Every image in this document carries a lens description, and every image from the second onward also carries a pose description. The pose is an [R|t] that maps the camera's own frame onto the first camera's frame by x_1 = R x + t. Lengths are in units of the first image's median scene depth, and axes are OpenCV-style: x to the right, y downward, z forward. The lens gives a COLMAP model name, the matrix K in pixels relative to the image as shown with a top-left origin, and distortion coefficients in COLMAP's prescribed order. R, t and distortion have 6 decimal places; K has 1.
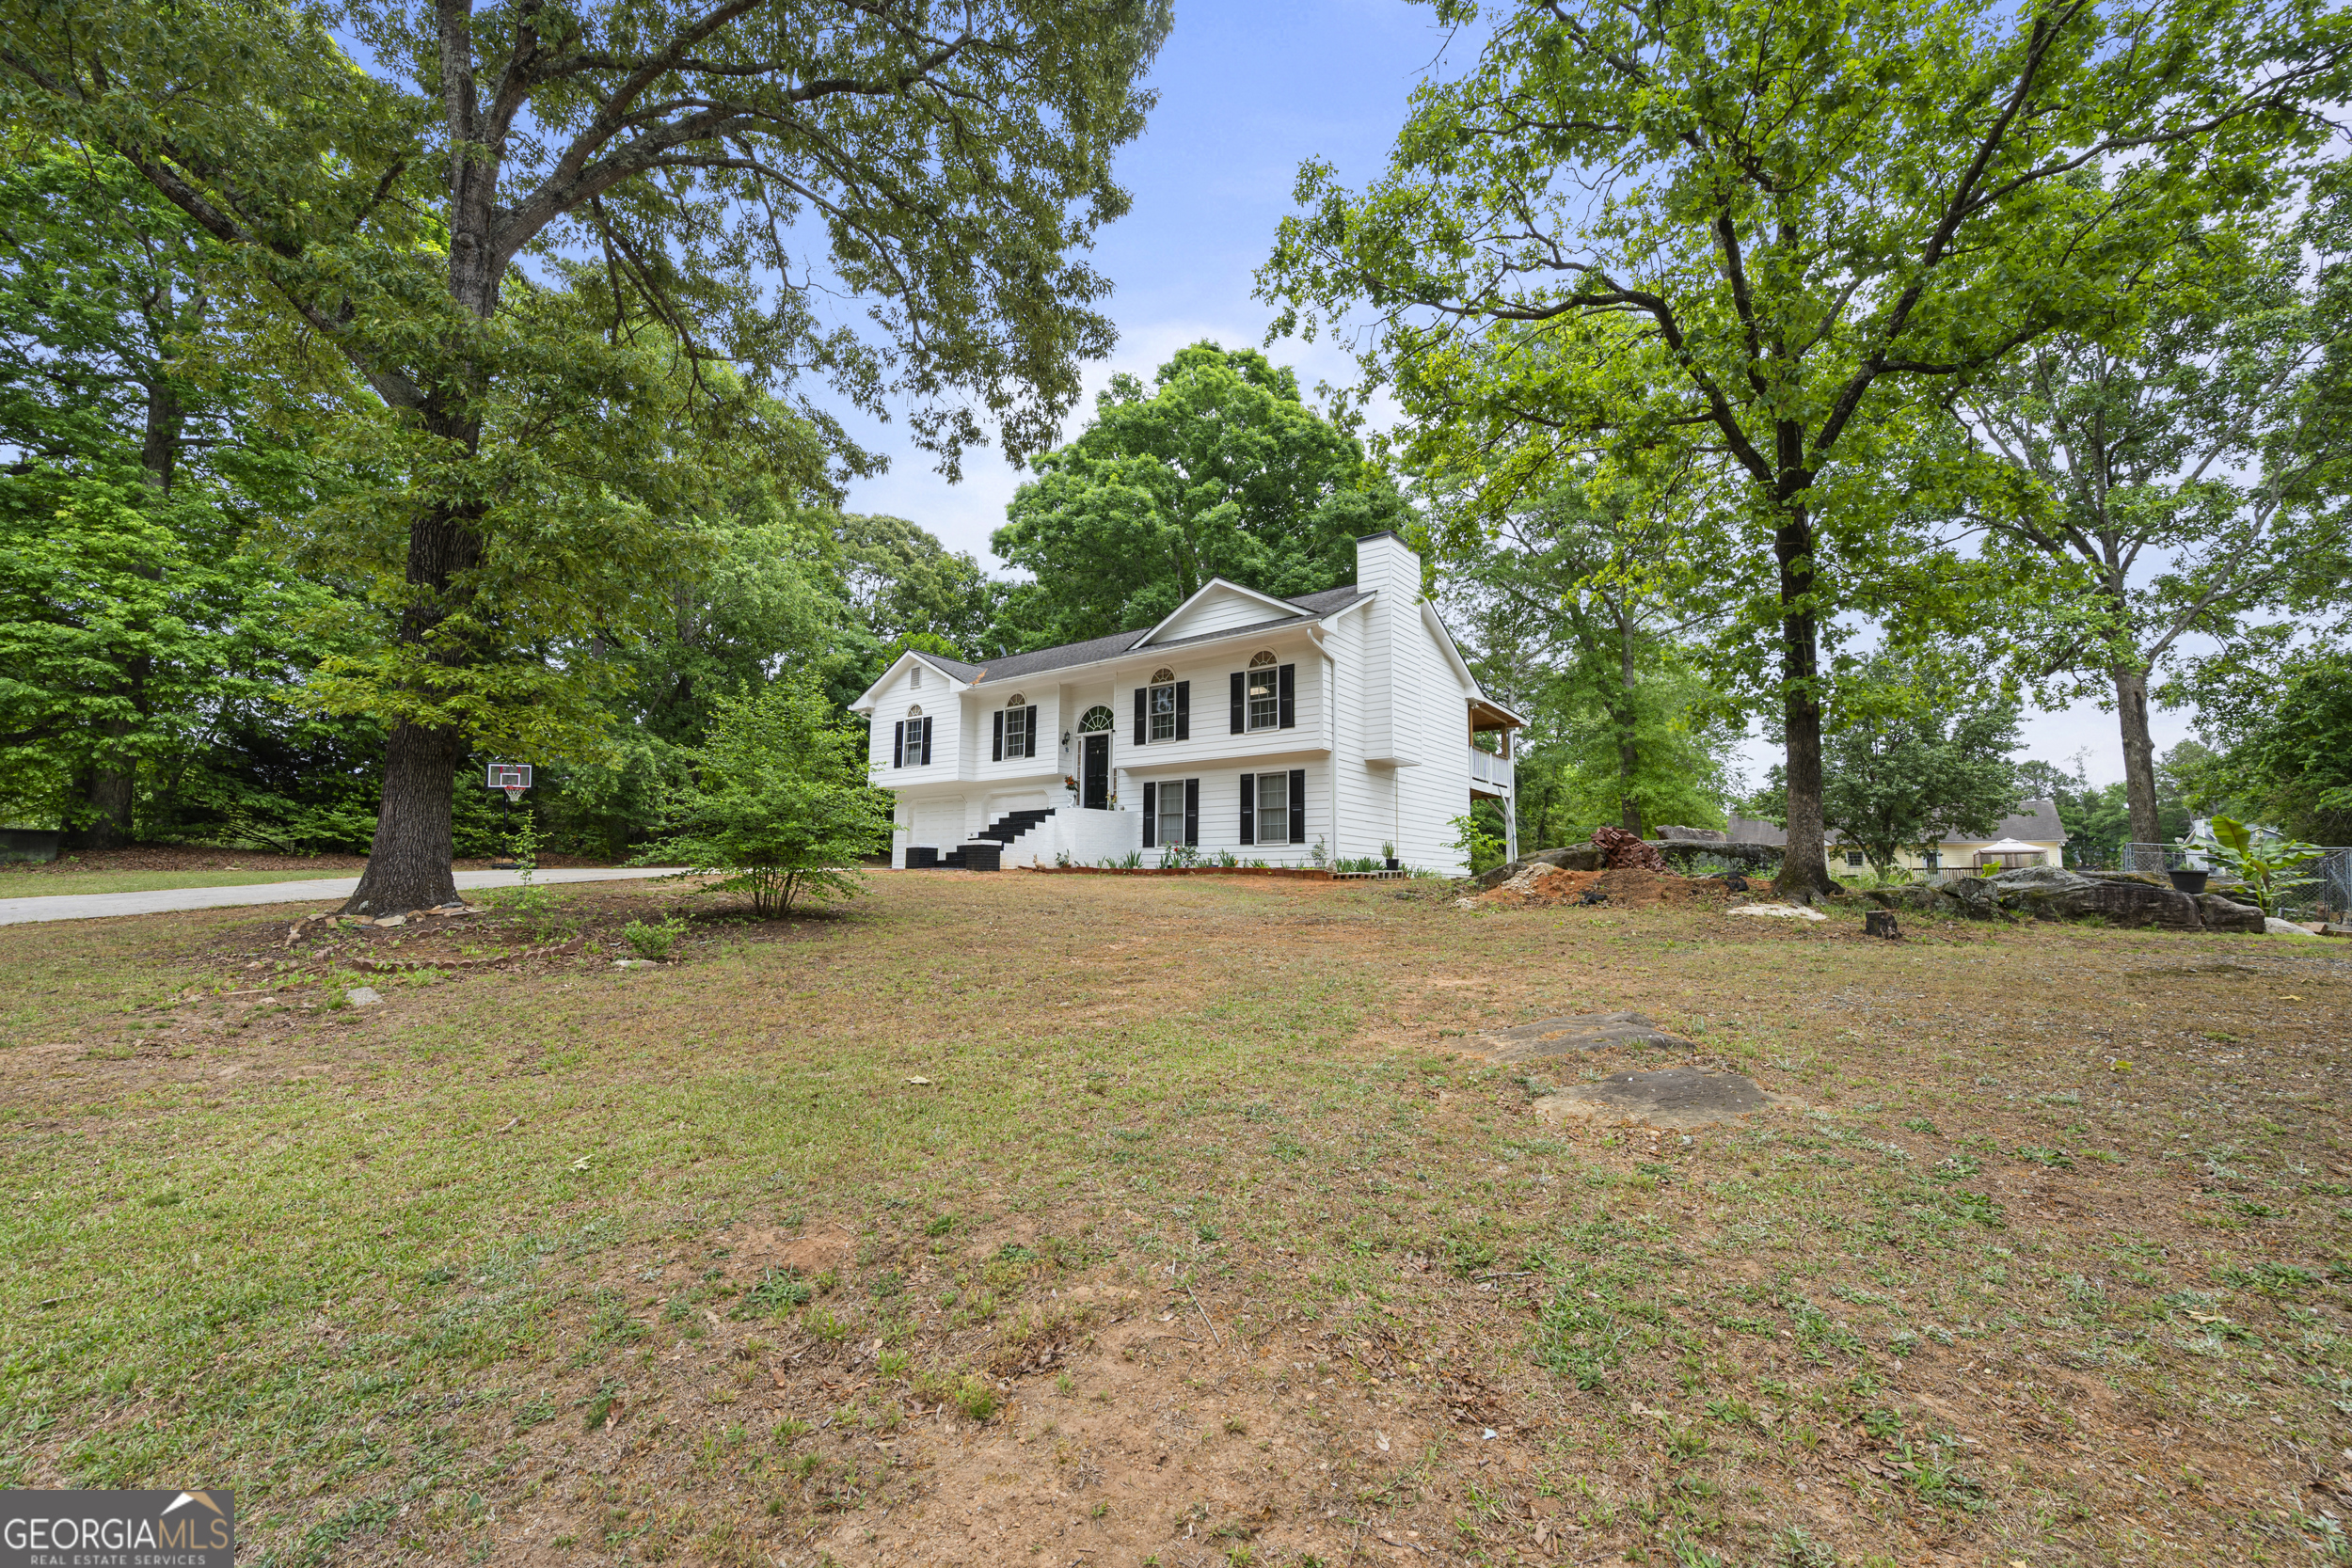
lens RADIAL K [[959.4, 0, 1176.0], [0, 959.4, 784.0], [0, 0, 1]] dist [-0.000441, -0.000012]
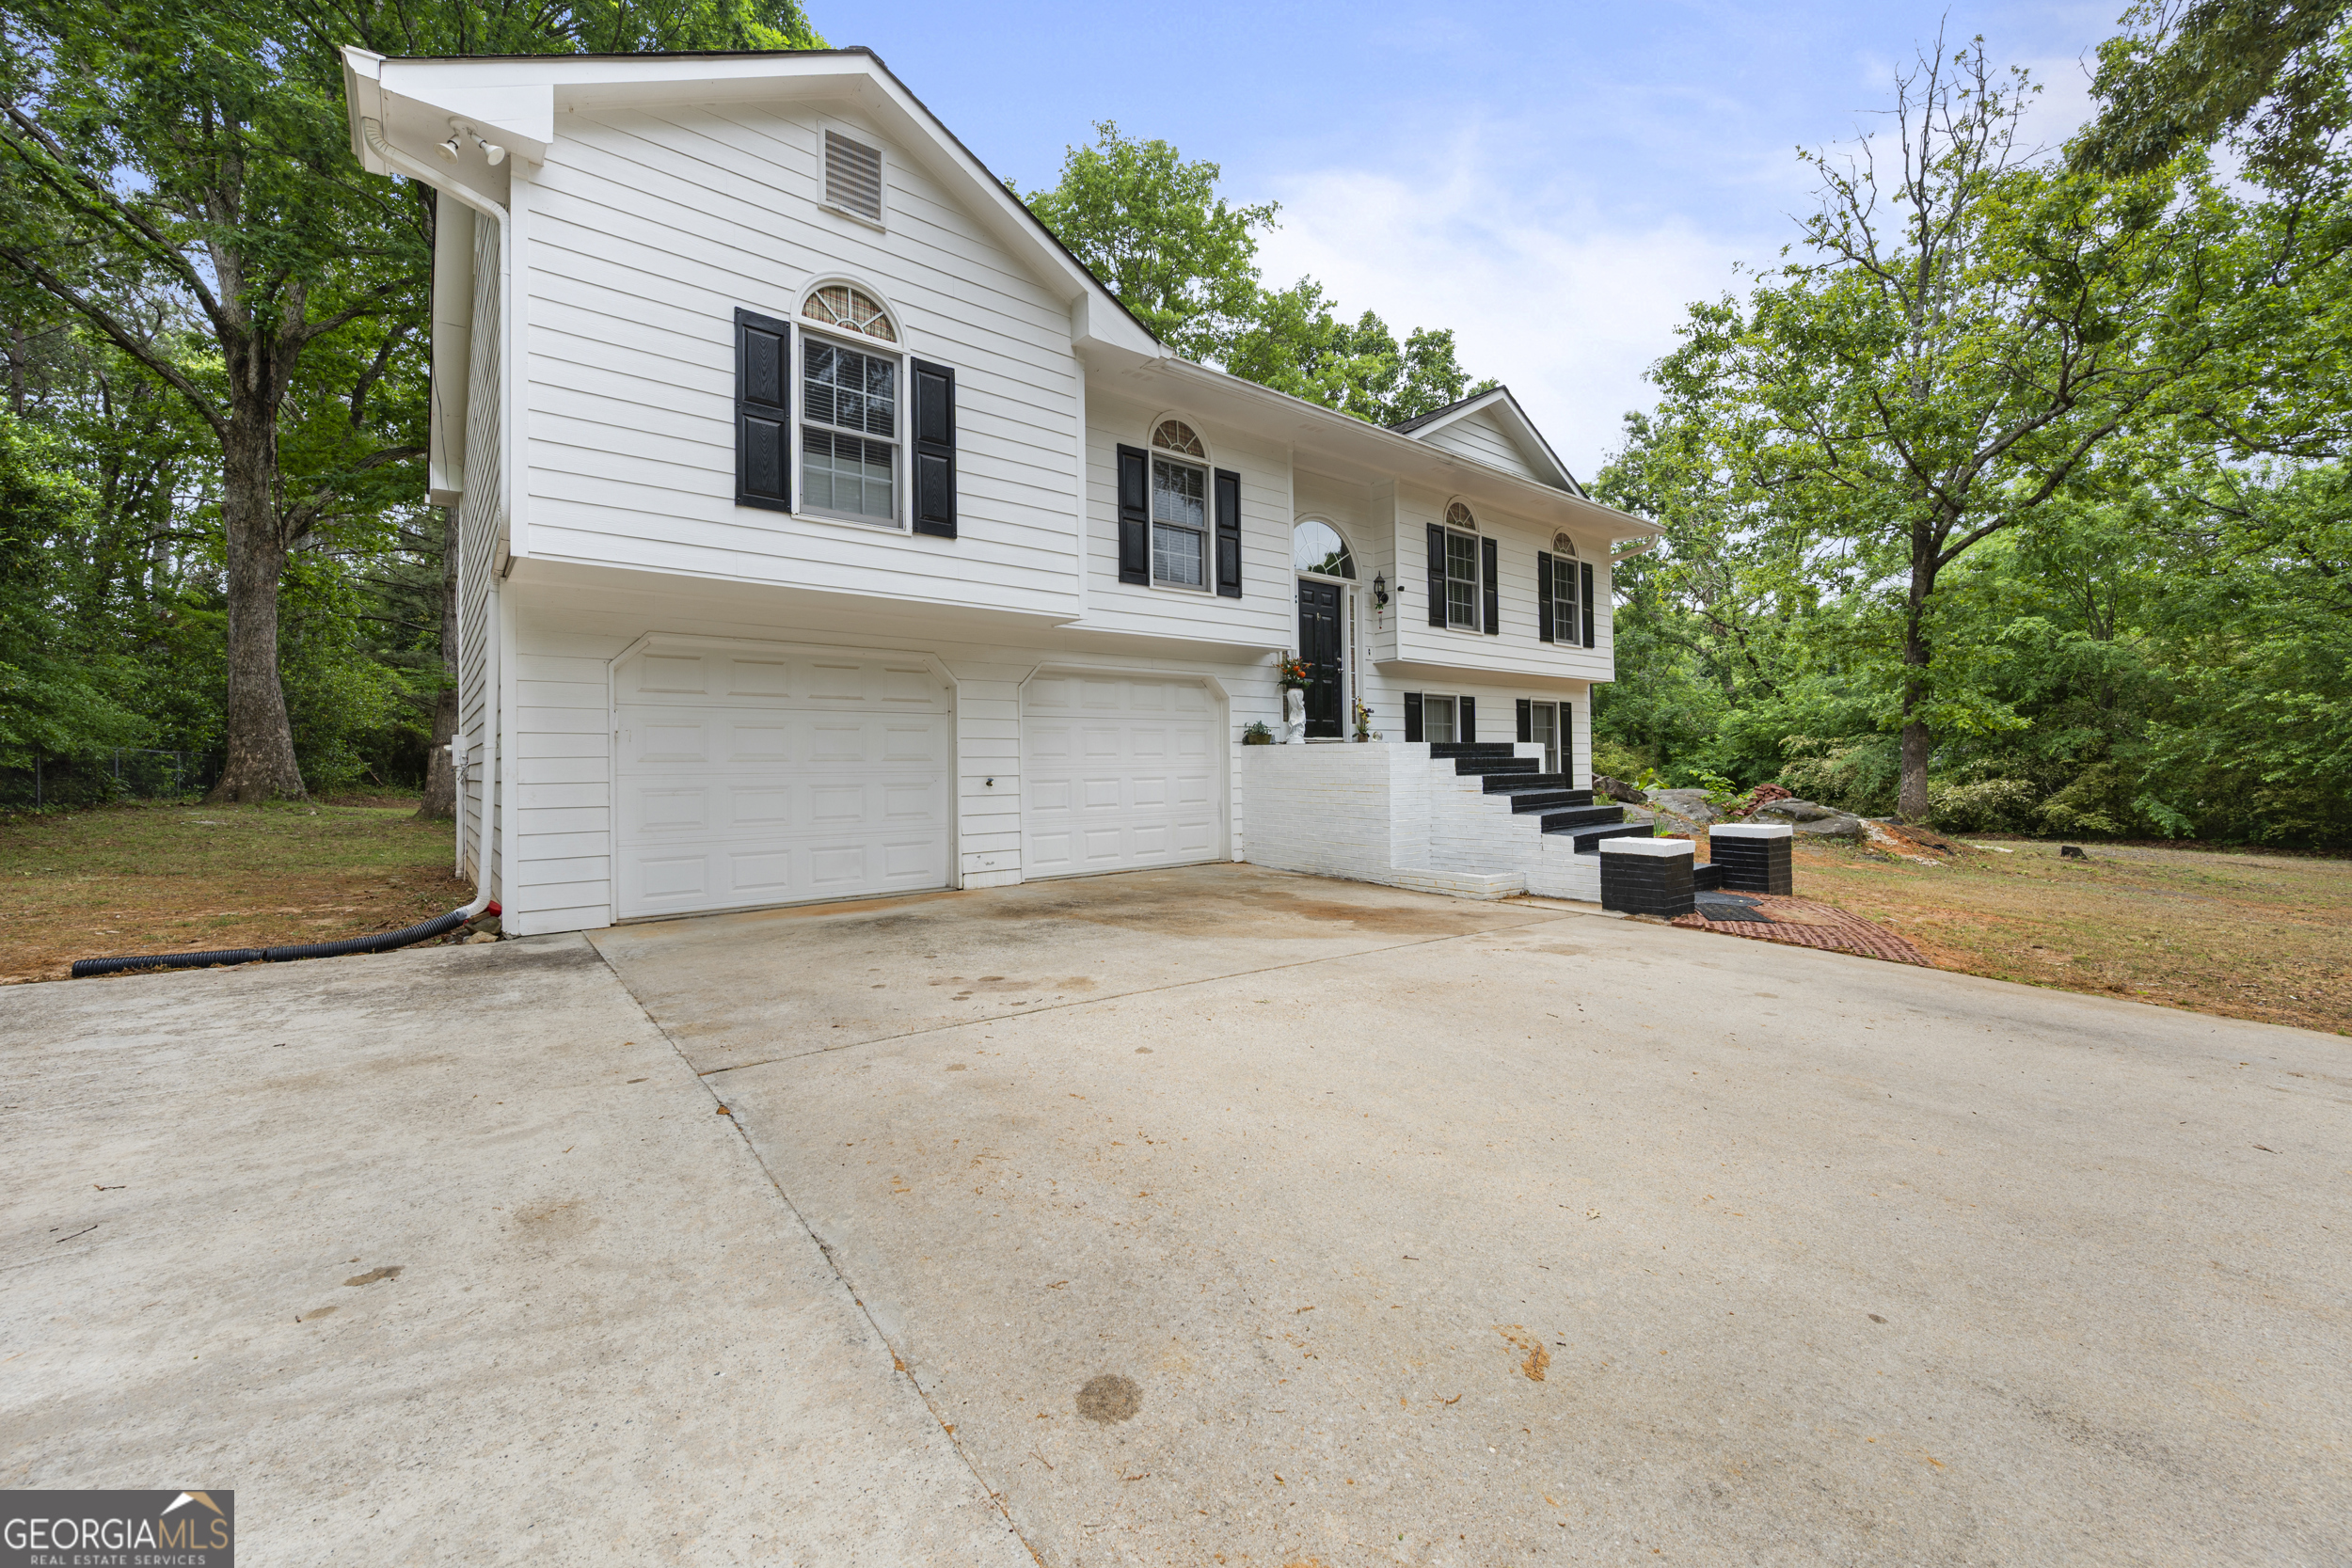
lens RADIAL K [[936.6, 0, 1175.5], [0, 936.6, 749.6], [0, 0, 1]] dist [0.001155, -0.000006]
pose [[0.211400, 0.003483, 0.977393, -0.562977], [-0.093368, 0.995492, 0.016647, 0.033354], [-0.972930, -0.094776, 0.210772, 0.957599]]
